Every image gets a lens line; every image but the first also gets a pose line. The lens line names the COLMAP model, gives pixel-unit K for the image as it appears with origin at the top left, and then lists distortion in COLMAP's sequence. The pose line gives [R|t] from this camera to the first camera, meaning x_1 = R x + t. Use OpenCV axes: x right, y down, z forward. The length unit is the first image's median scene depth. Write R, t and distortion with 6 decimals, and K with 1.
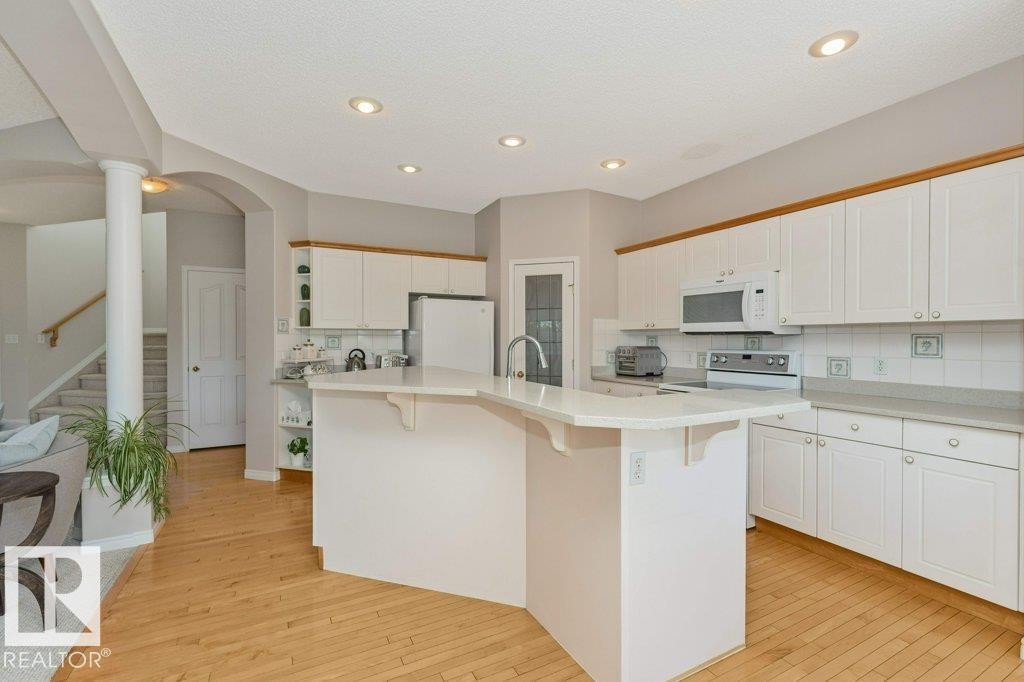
lens RADIAL K [[448.4, 0, 512.0], [0, 448.4, 341.0], [0, 0, 1]] dist [0.000495, 0.000061]
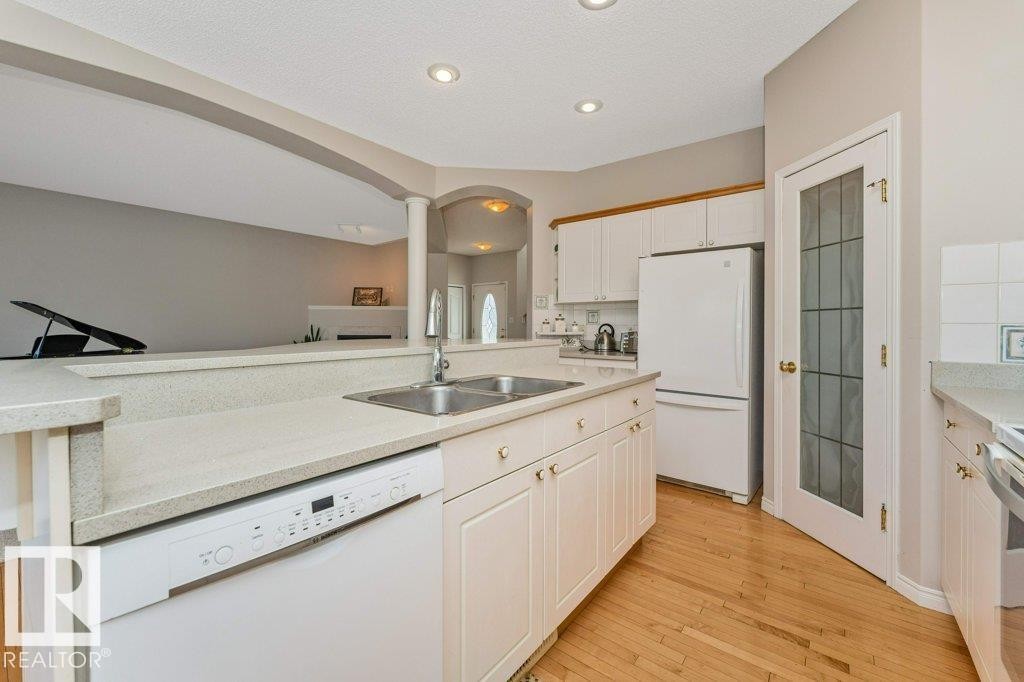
lens RADIAL K [[415.1, 0, 523.0], [0, 415.1, 329.4], [0, 0, 1]] dist [-0.000885, -0.000075]
pose [[0.417872, 0.006357, -0.908484, 0.382059], [-0.009227, 0.999954, 0.002753, 0.029828], [0.908459, 0.007232, 0.417911, 0.510559]]
